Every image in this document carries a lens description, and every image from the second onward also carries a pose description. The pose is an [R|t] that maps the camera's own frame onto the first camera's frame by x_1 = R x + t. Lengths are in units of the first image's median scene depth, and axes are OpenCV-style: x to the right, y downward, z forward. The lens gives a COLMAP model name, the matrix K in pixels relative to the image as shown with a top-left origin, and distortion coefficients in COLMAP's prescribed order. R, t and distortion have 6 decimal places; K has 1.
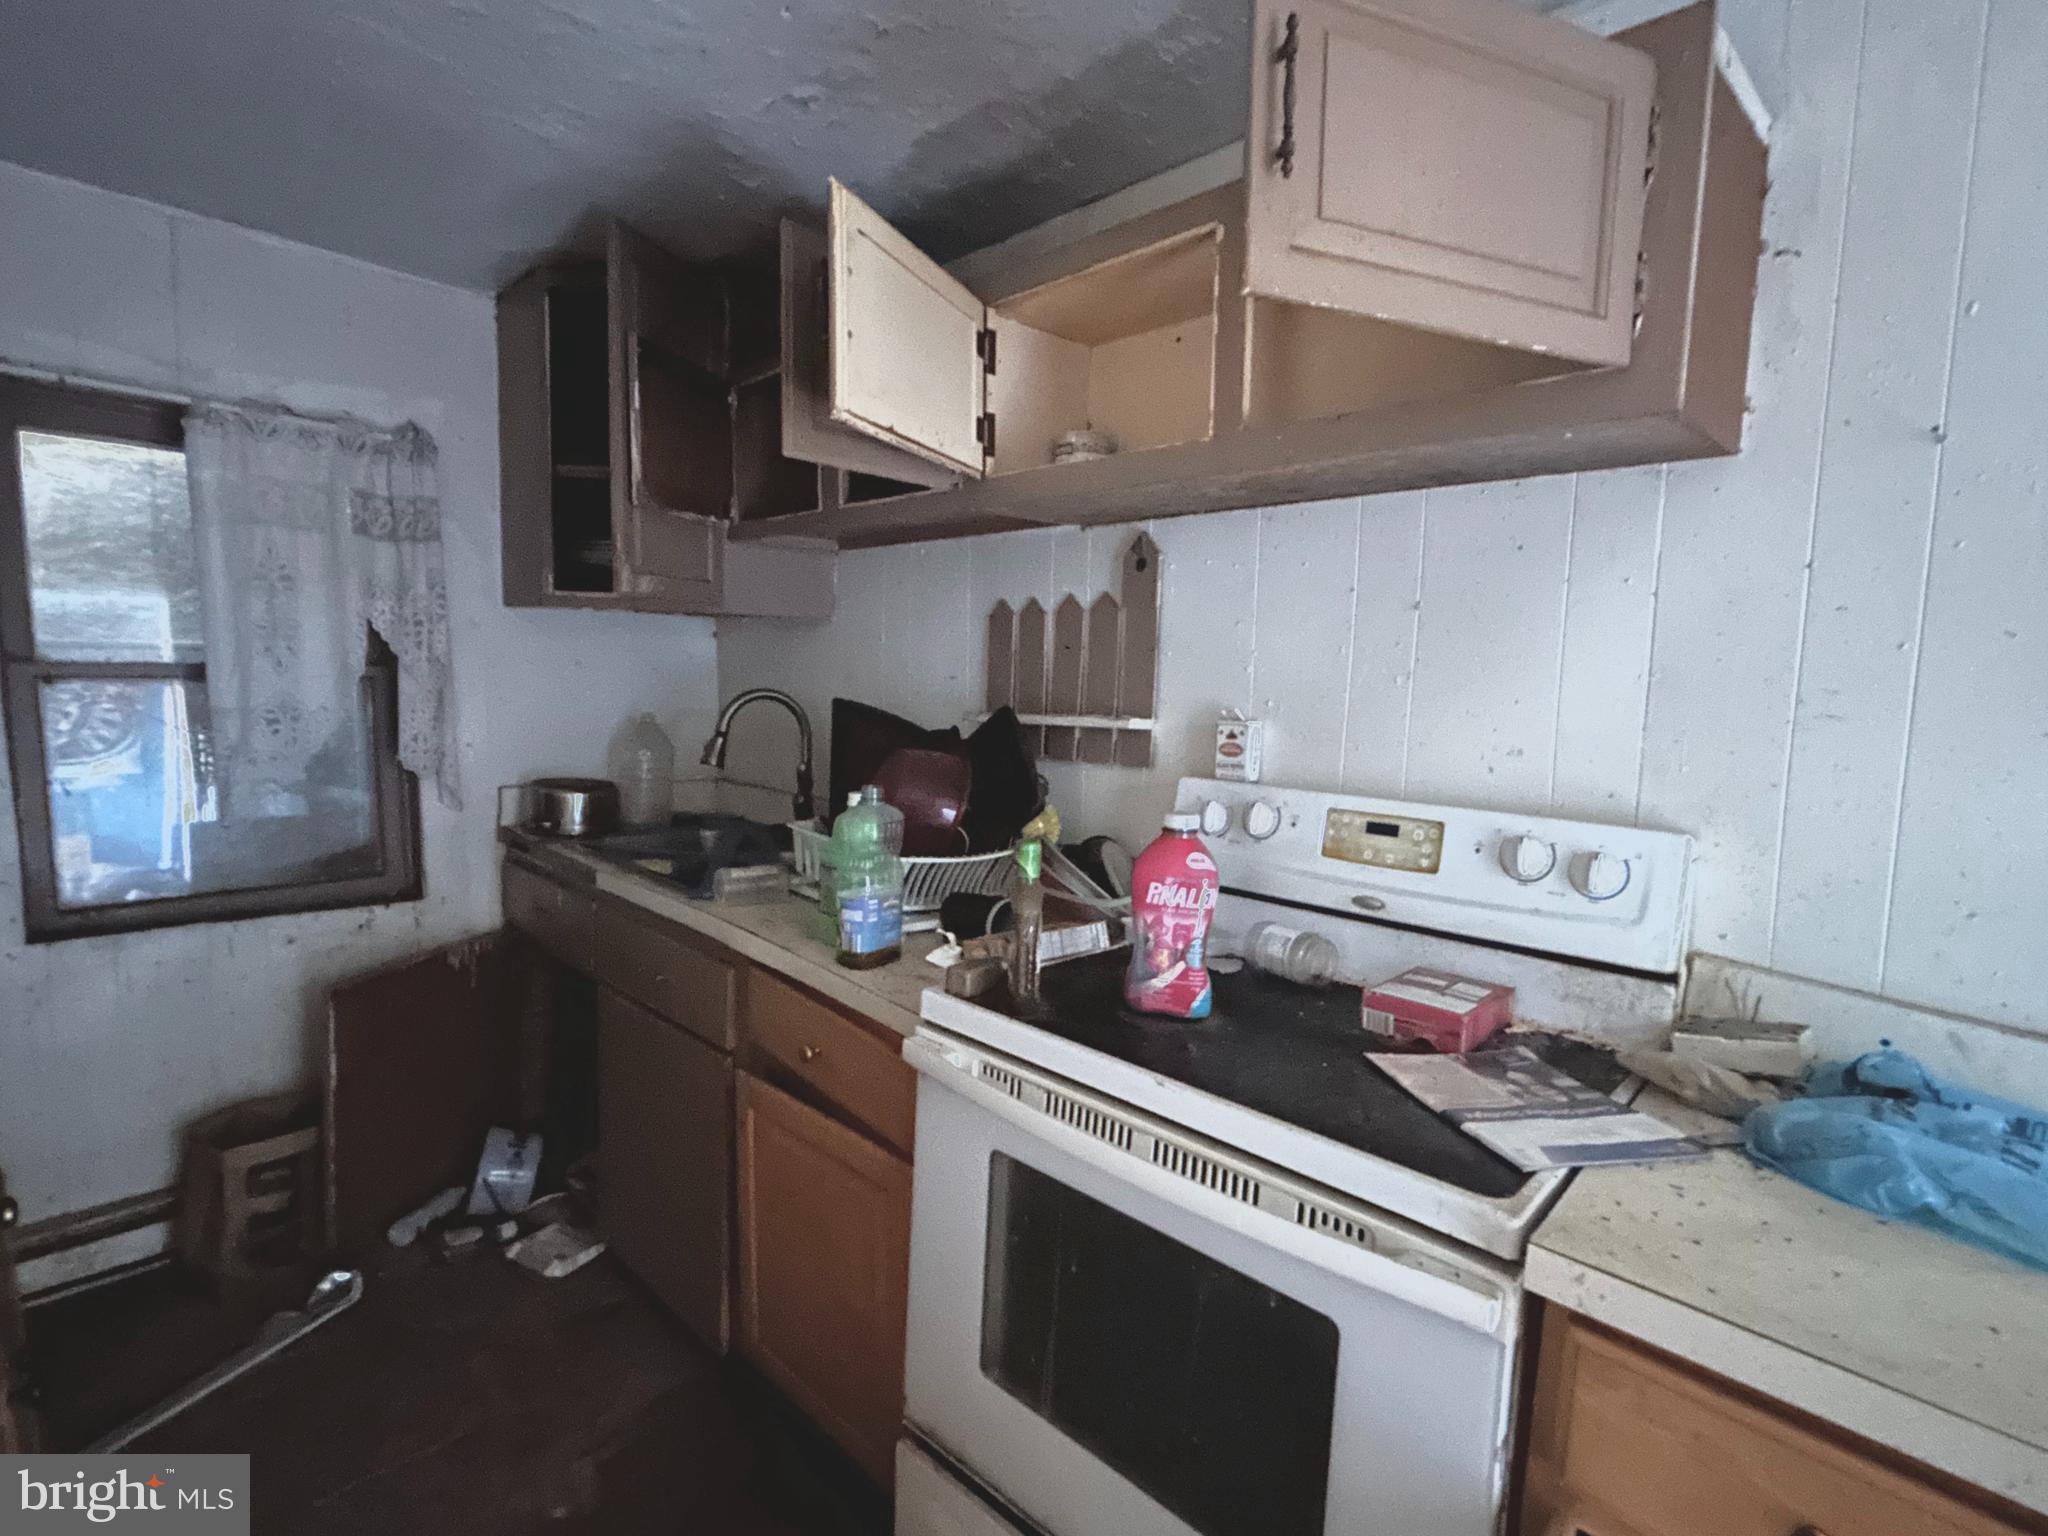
lens RADIAL K [[982.5, 0, 1024.0], [0, 982.5, 768.0], [0, 0, 1]] dist [-0.001095, -0.000231]
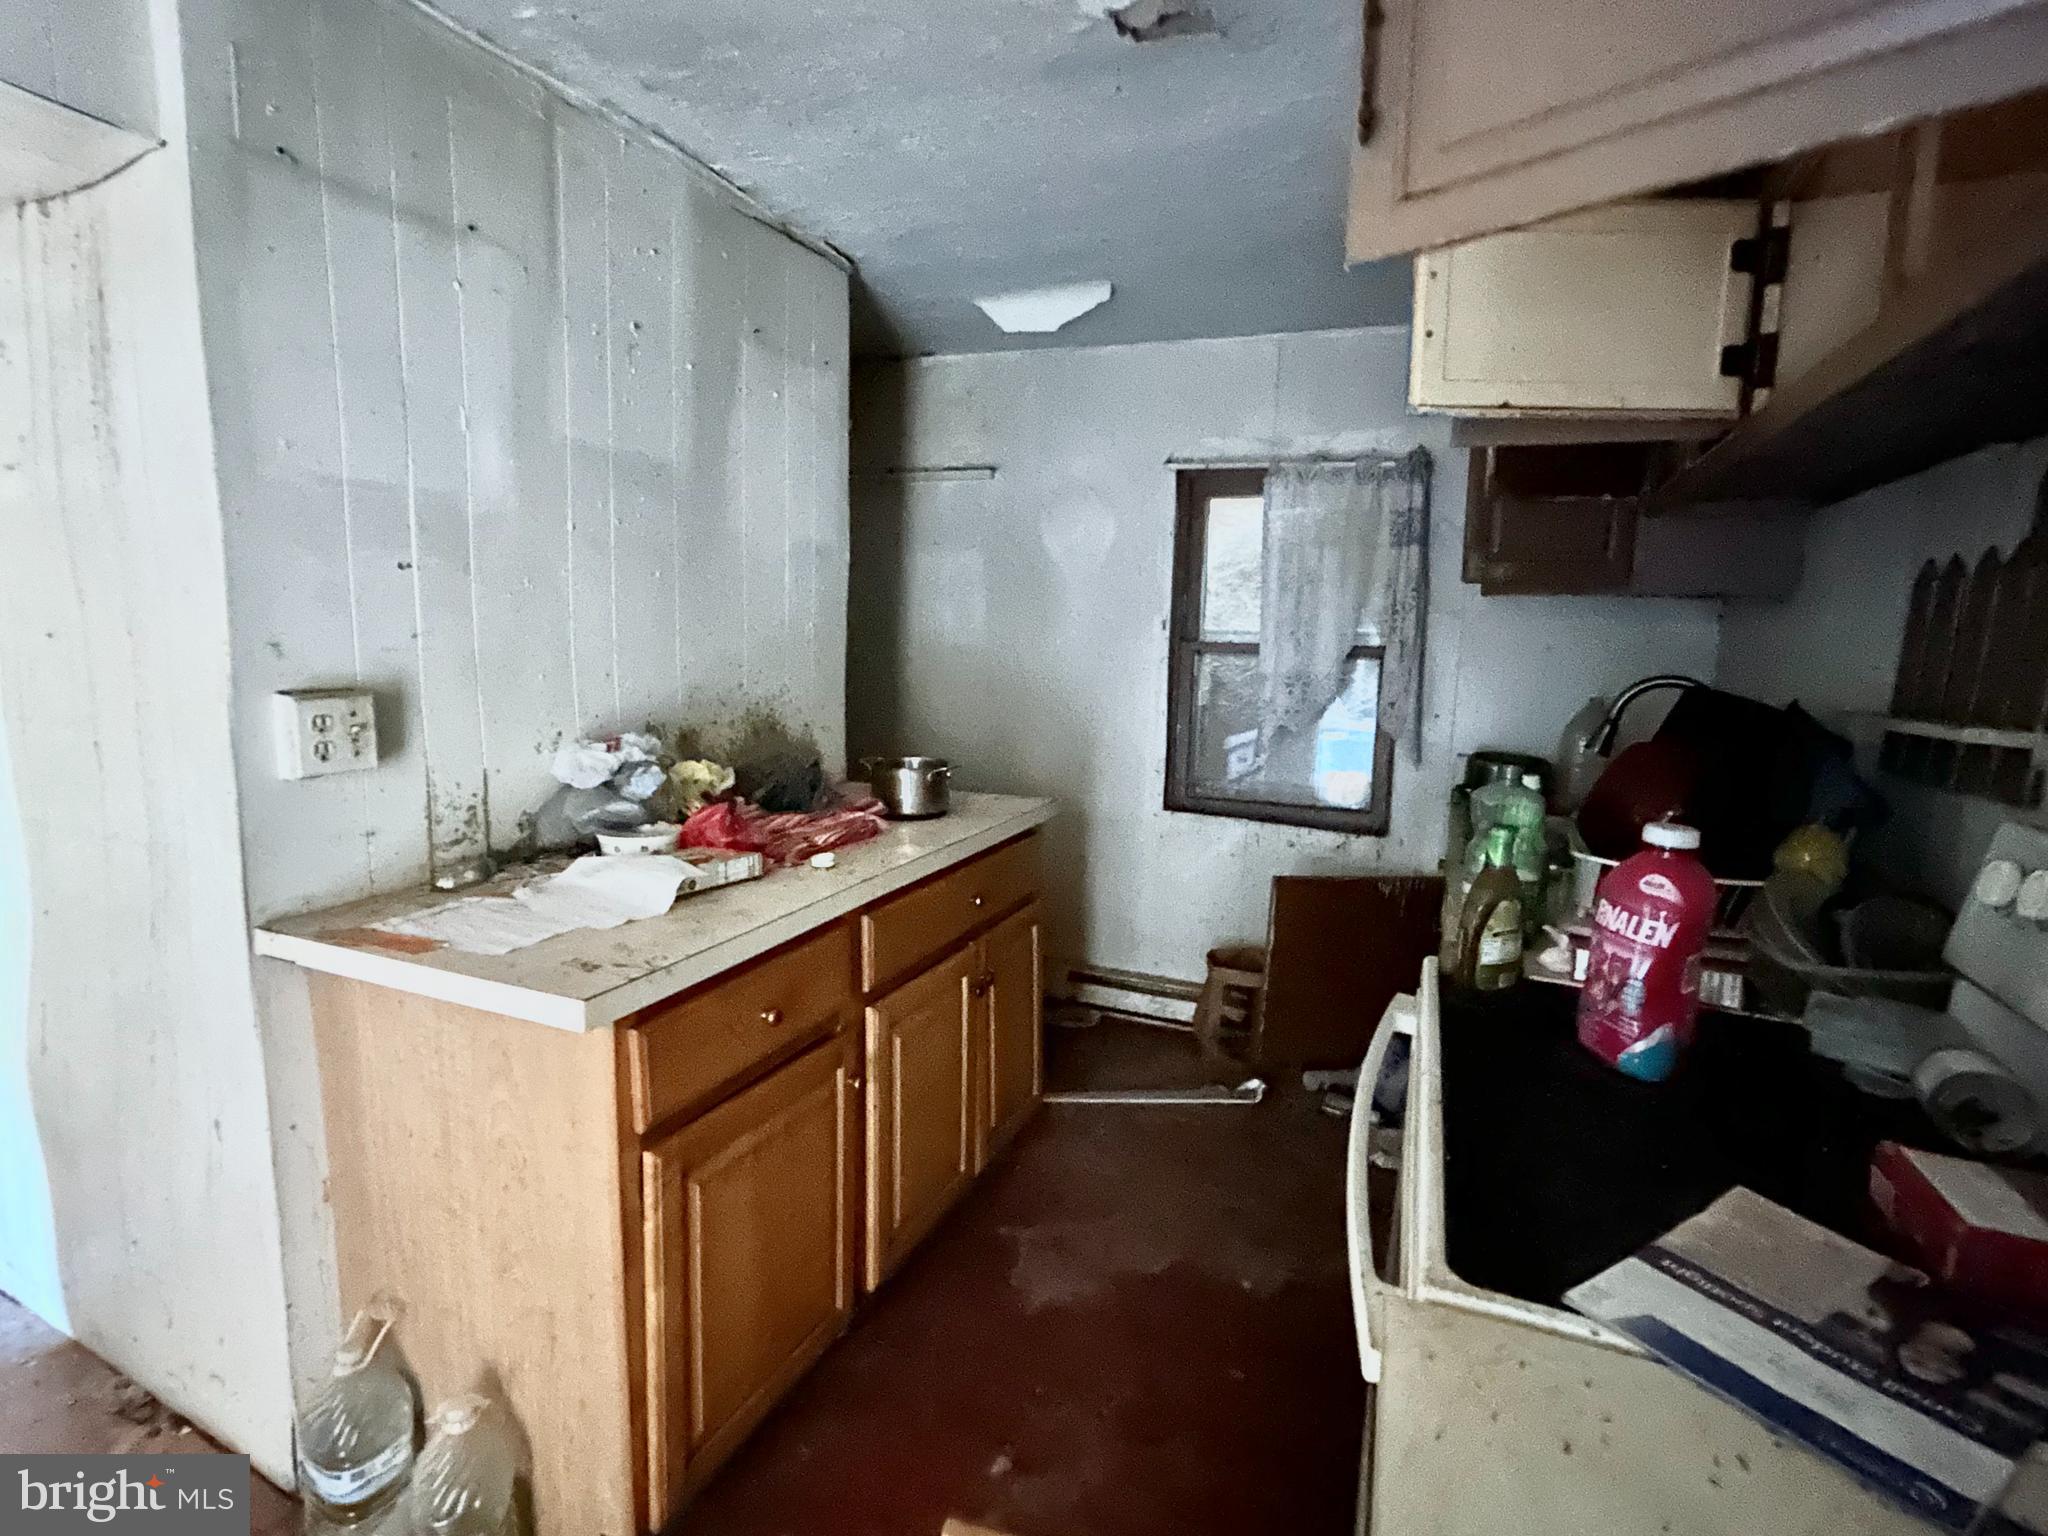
lens RADIAL K [[982.5, 0, 1024.0], [0, 982.5, 768.0], [0, 0, 1]] dist [-0.001095, -0.000231]
pose [[0.375136, 0.122008, -0.918905, 0.423819], [-0.116208, 0.989670, 0.083962, -0.004329], [0.919657, 0.075287, 0.385439, 0.126729]]
